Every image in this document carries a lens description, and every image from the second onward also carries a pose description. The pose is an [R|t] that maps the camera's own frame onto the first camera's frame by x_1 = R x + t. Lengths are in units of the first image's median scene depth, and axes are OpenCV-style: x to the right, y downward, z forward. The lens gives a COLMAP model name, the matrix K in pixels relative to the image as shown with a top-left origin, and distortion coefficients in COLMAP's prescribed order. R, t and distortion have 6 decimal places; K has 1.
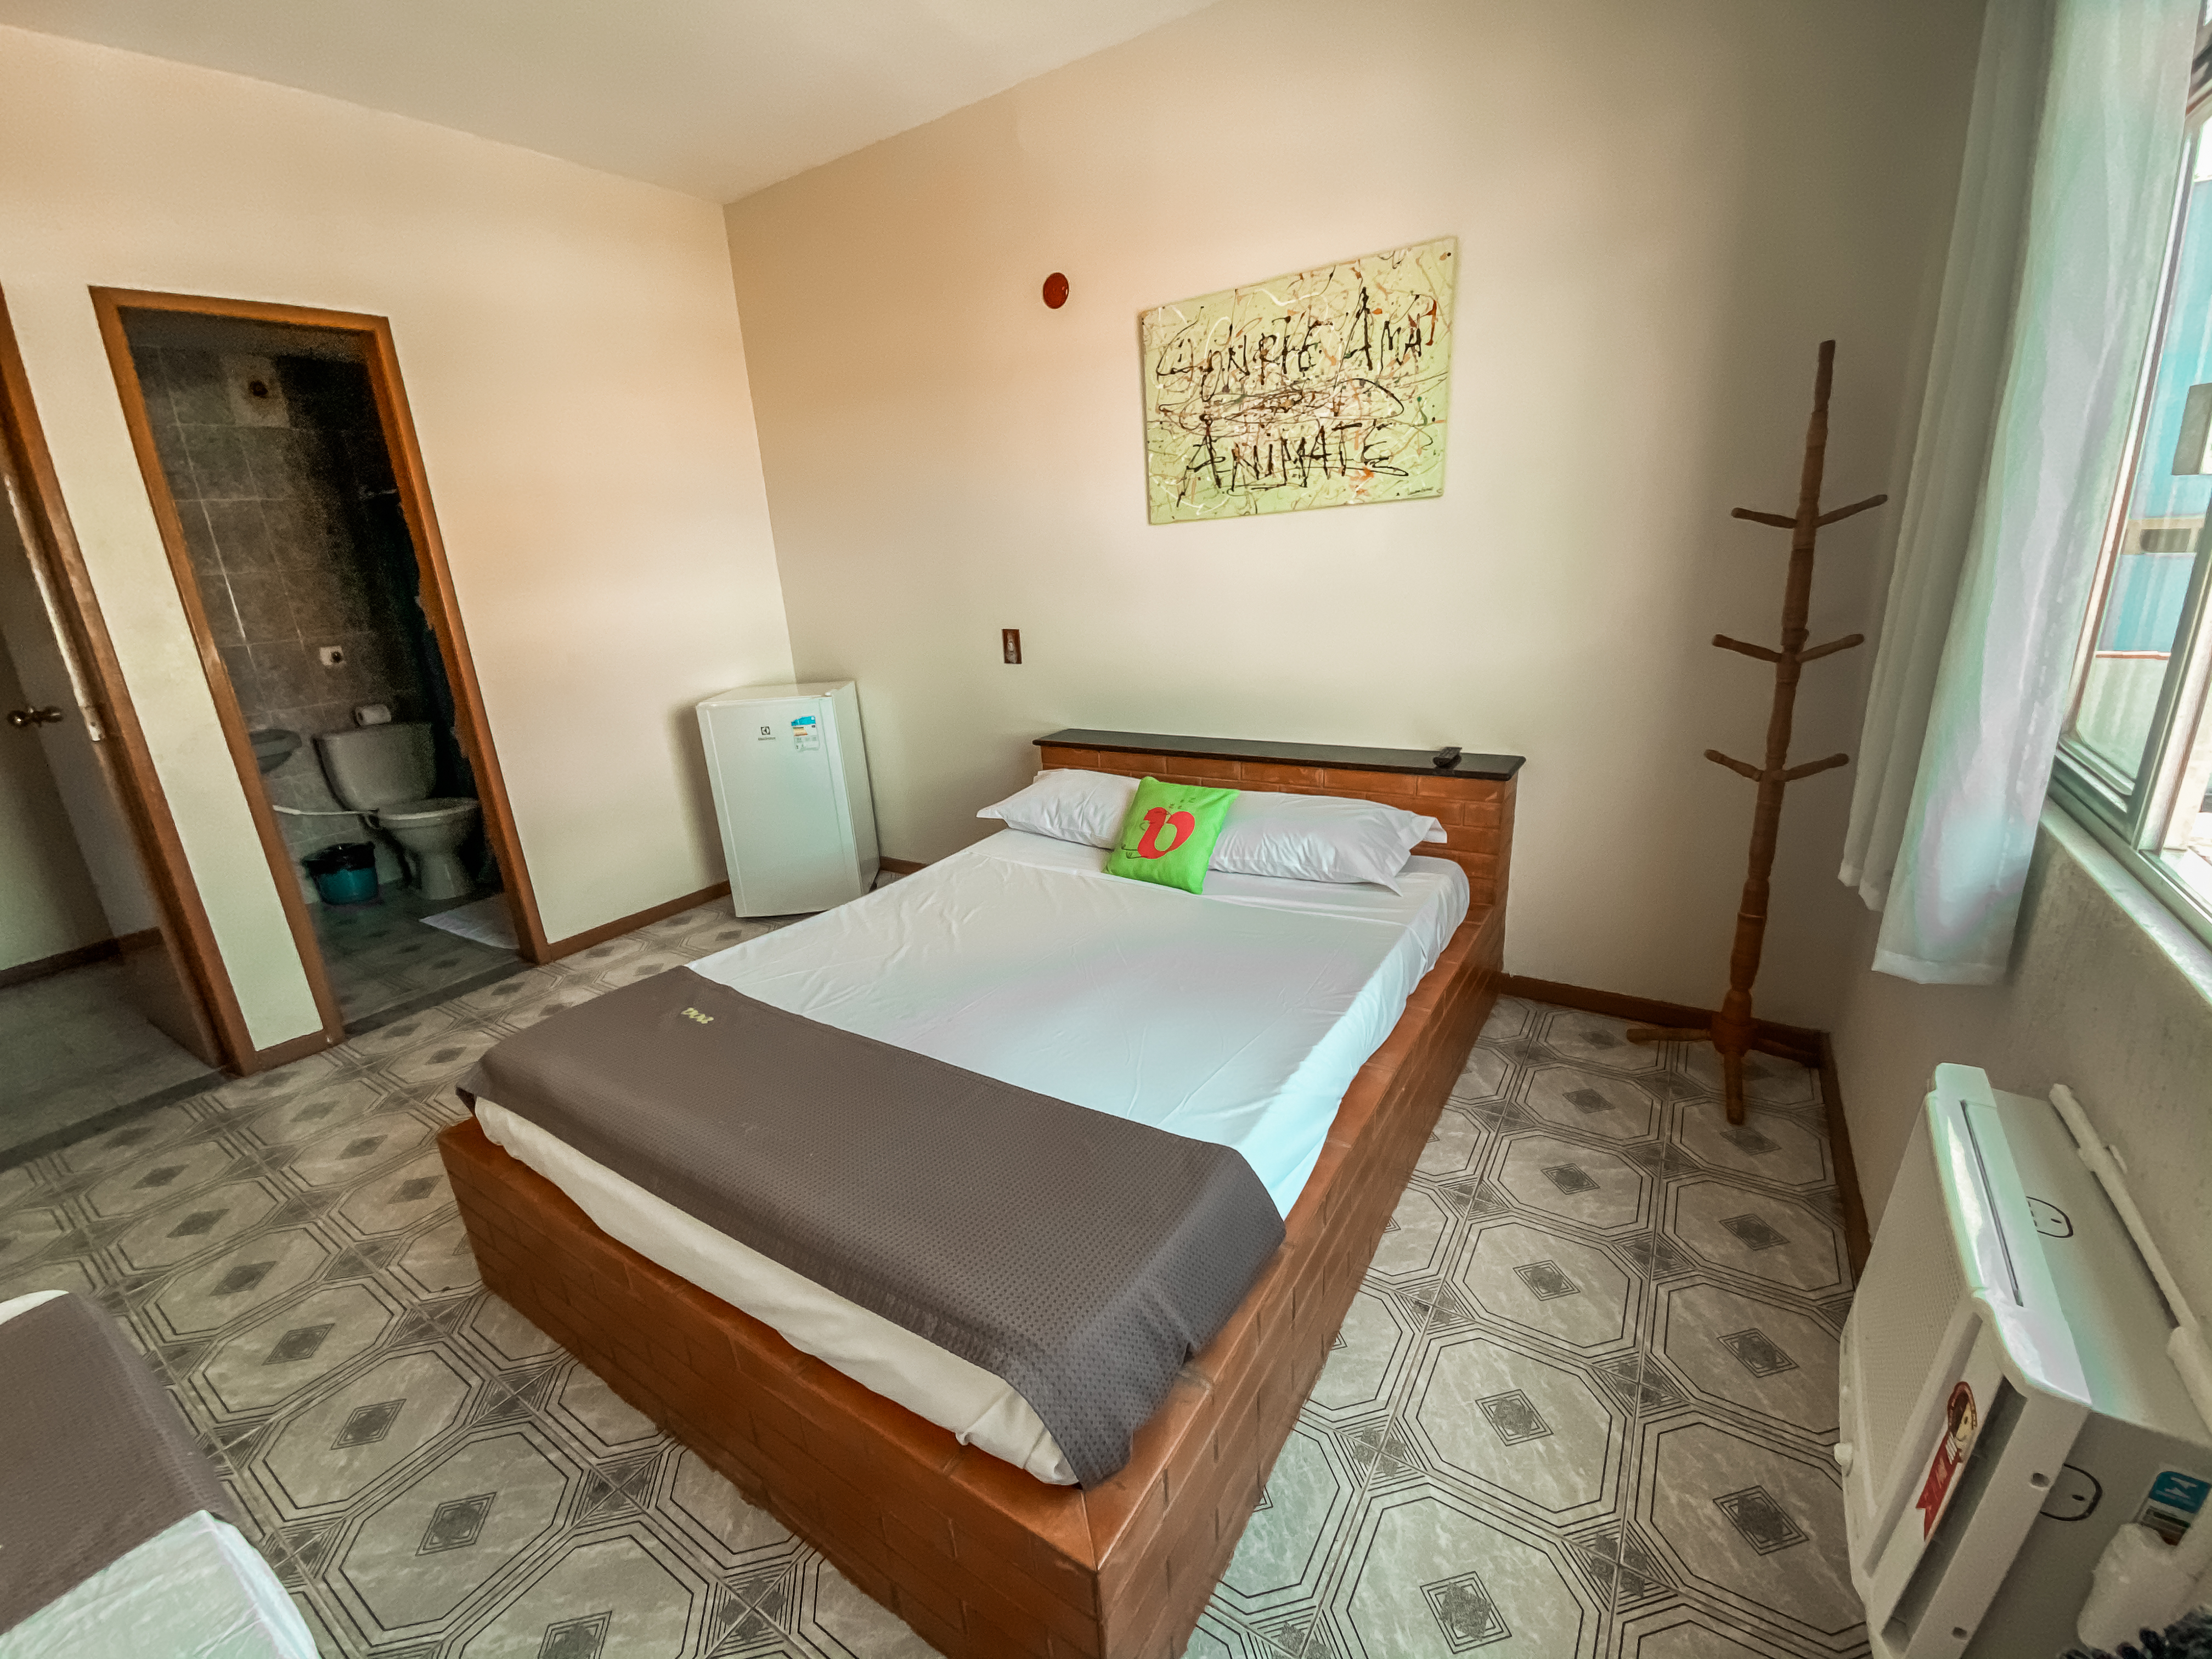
lens RADIAL K [[902.7, 0, 1105.0], [0, 902.7, 843.2], [0, 0, 1]] dist [0.023926, -0.021046]
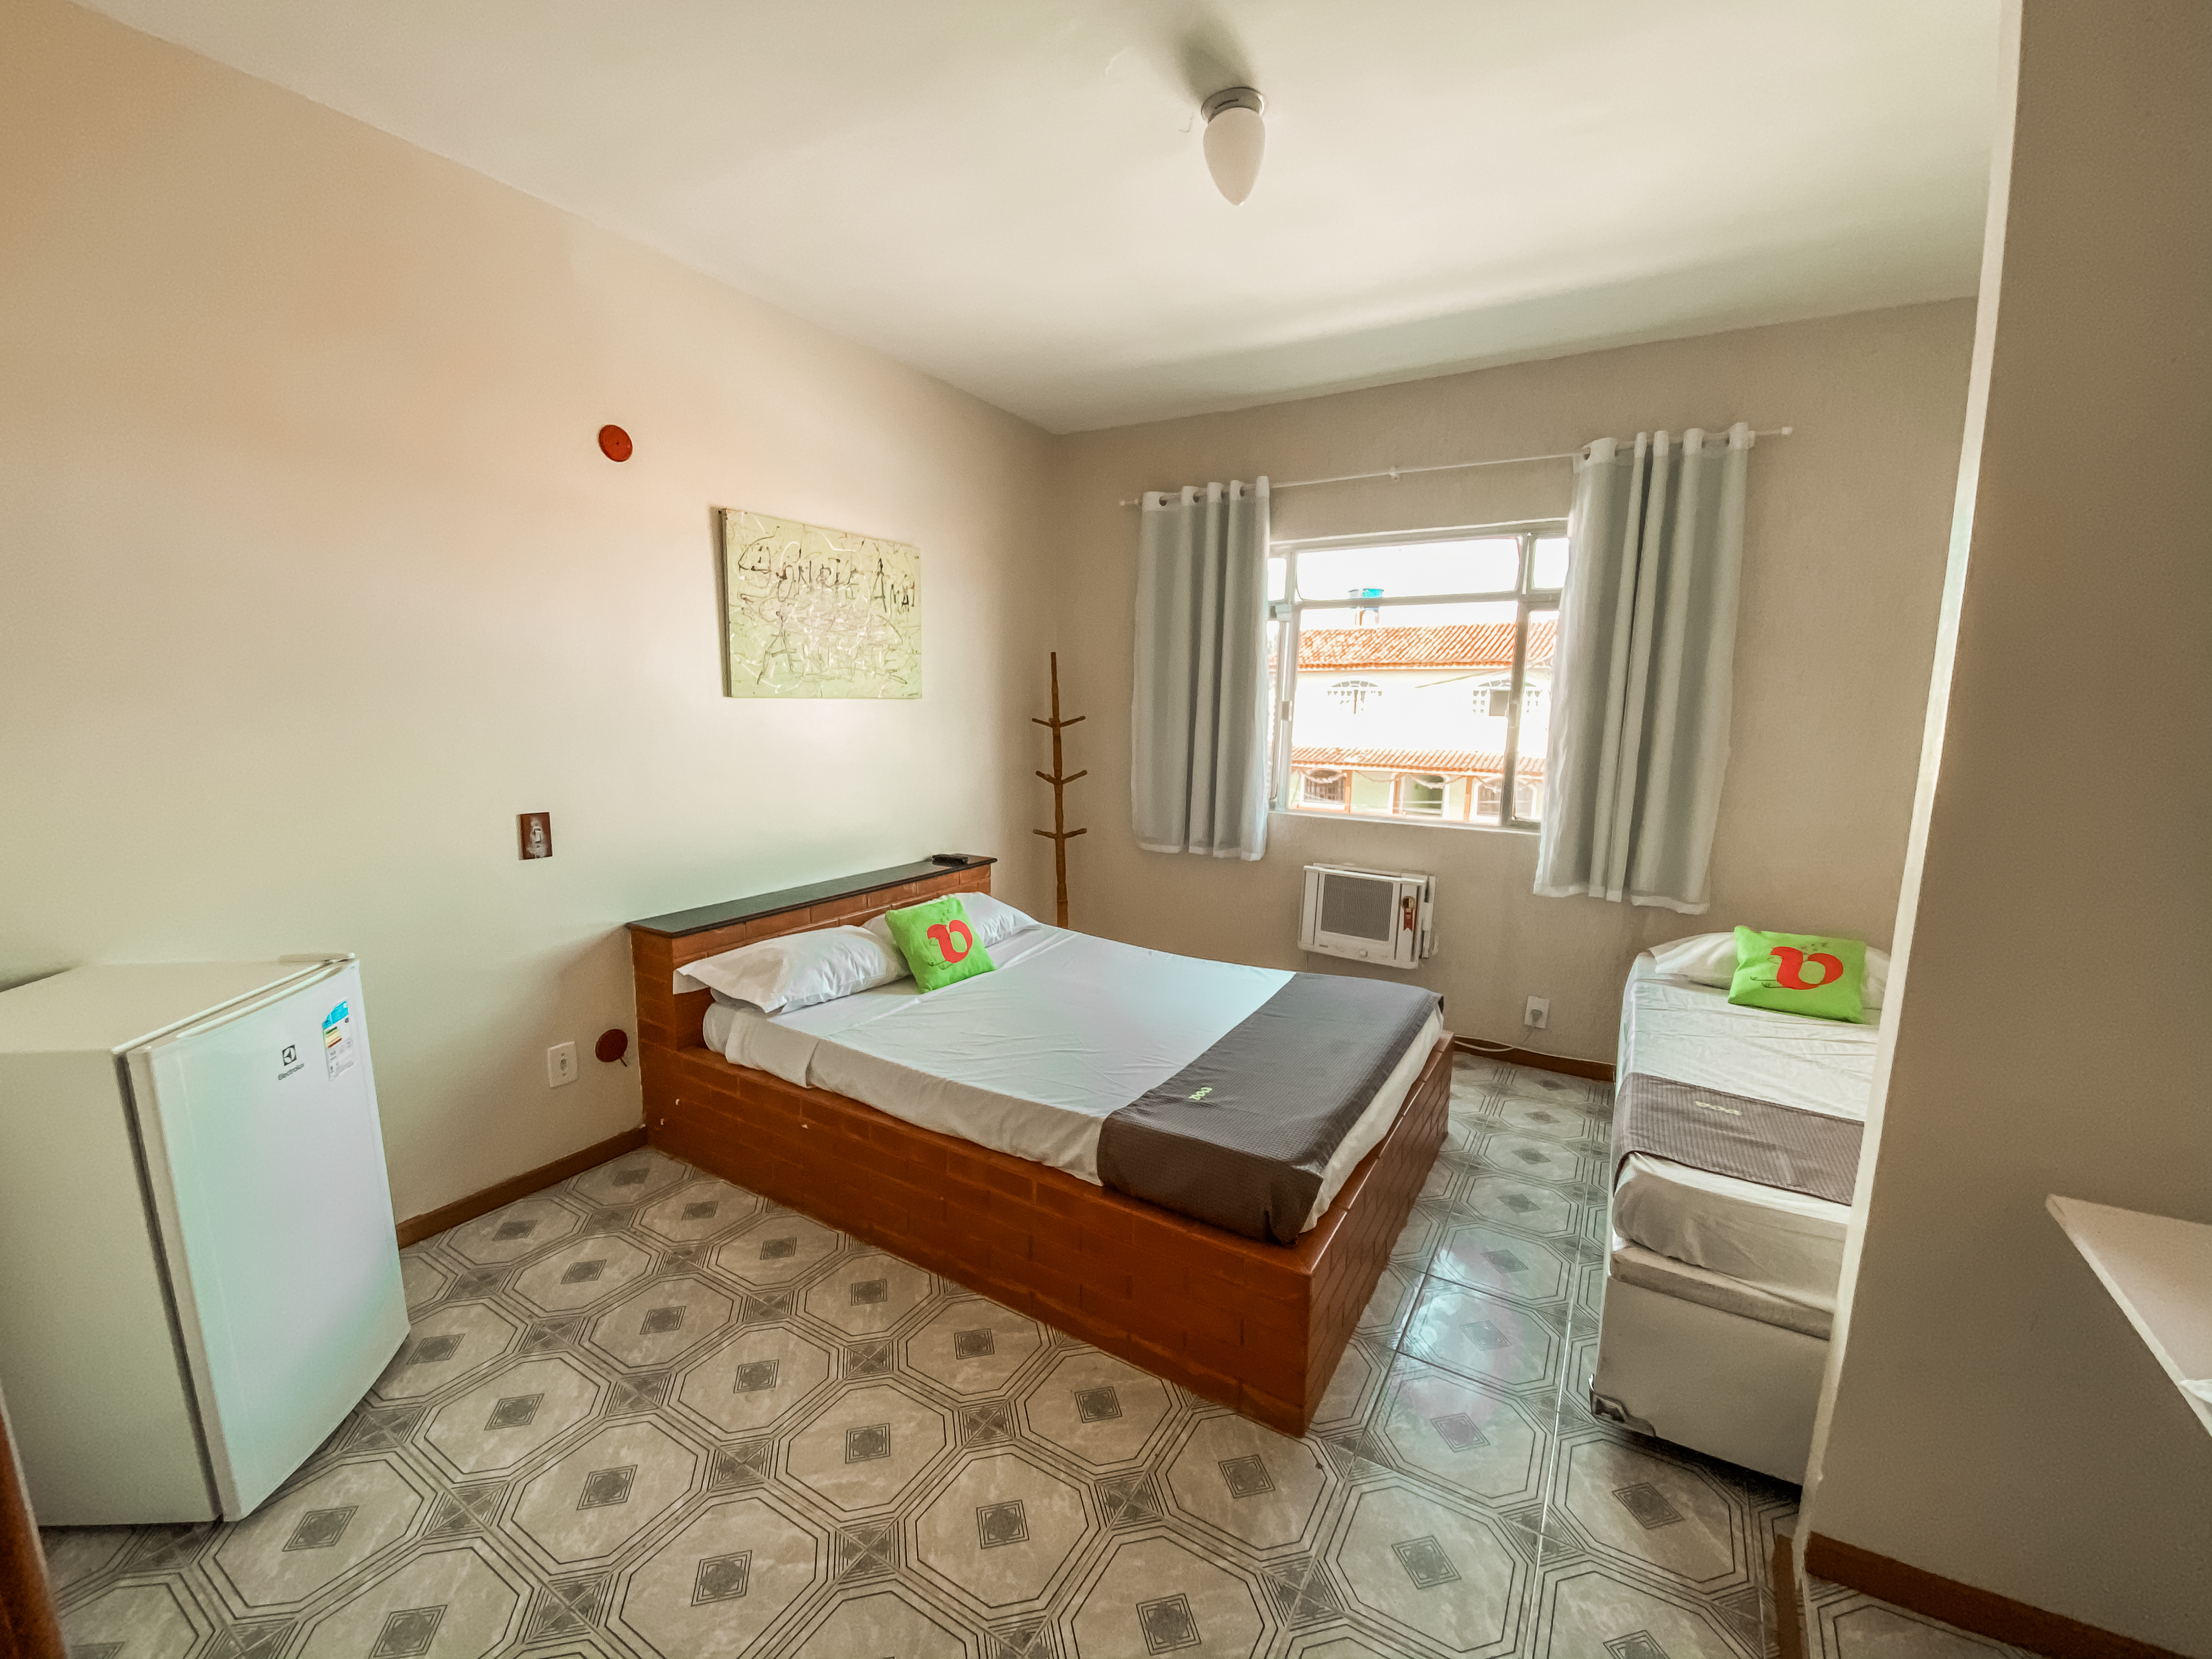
lens RADIAL K [[909.8, 0, 1104.3], [0, 909.8, 827.7], [0, 0, 1]] dist [0.048570, -0.040538]
pose [[-0.042737, -0.084979, 0.995466, -1.176021], [0.286004, 0.953637, 0.093687, -0.216120], [-0.957275, 0.288711, -0.016451, 0.754636]]
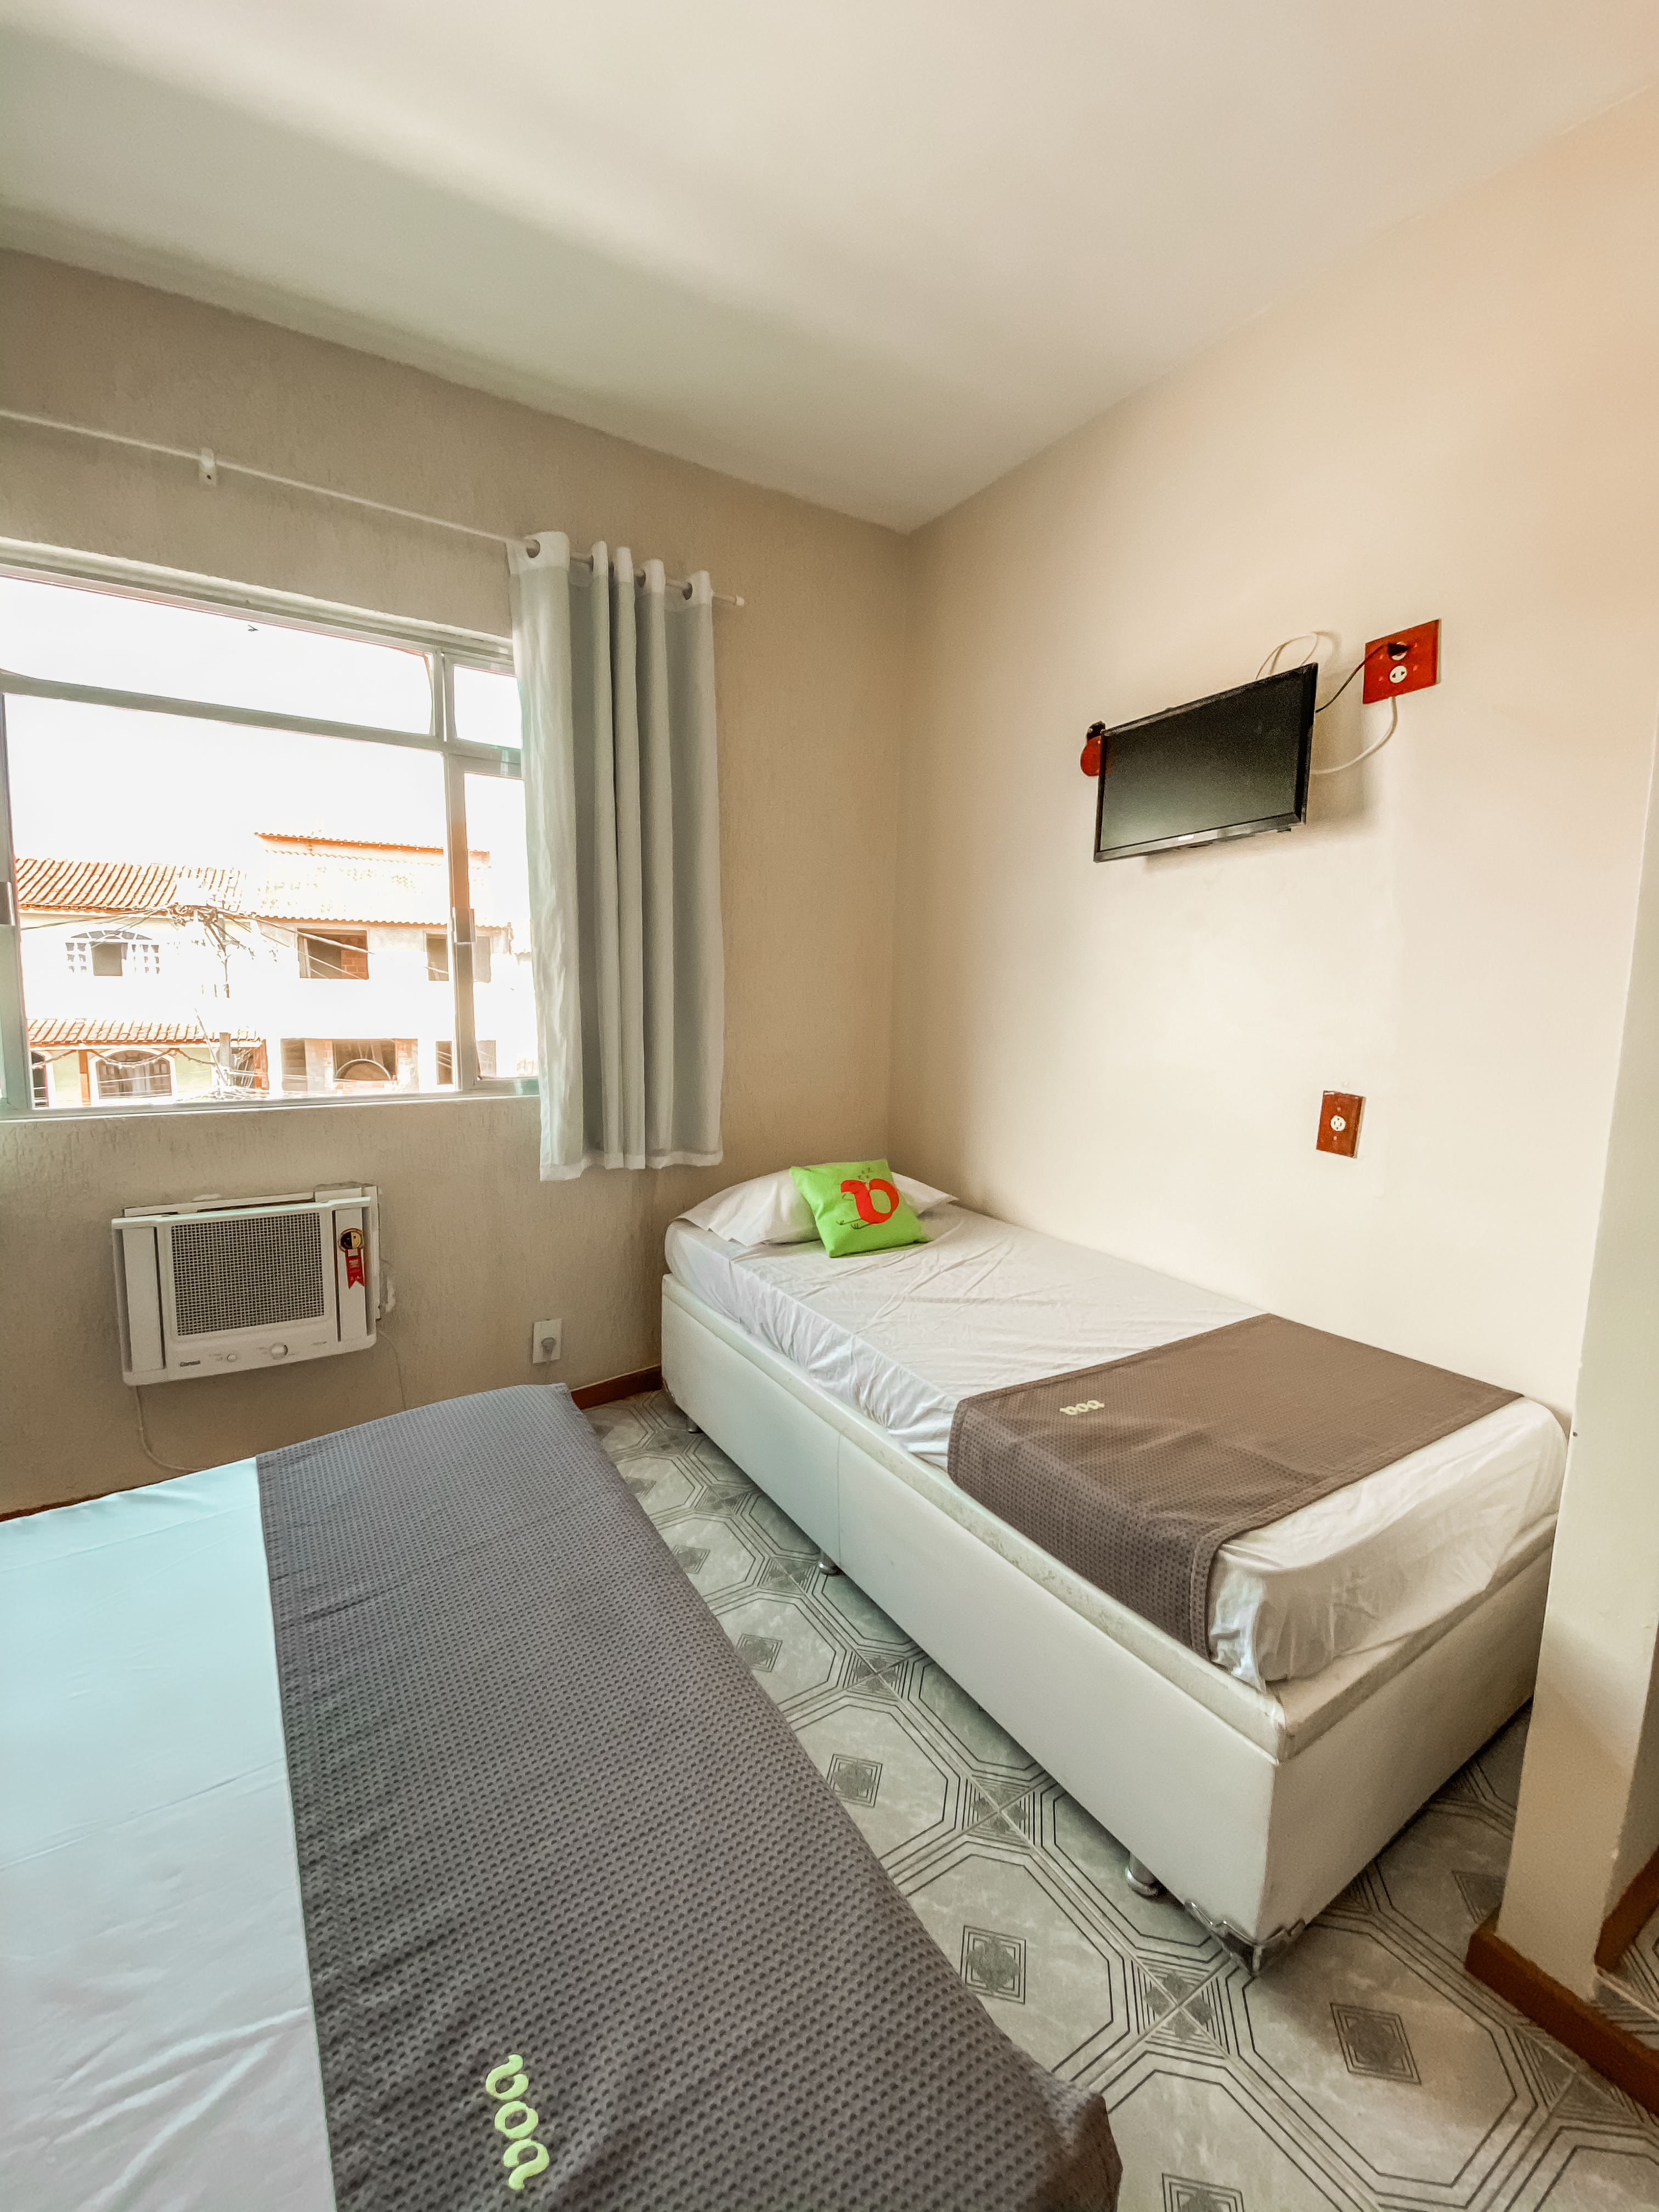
lens RADIAL K [[902.7, 0, 835.5], [0, 902.7, 1094.1], [0, 0, 1]] dist [0.023926, -0.021046]
pose [[-0.912507, -0.009500, 0.408950, -0.504066], [0.156493, 0.915572, 0.370457, -0.193968], [-0.377942, 0.402043, -0.833979, 0.782408]]
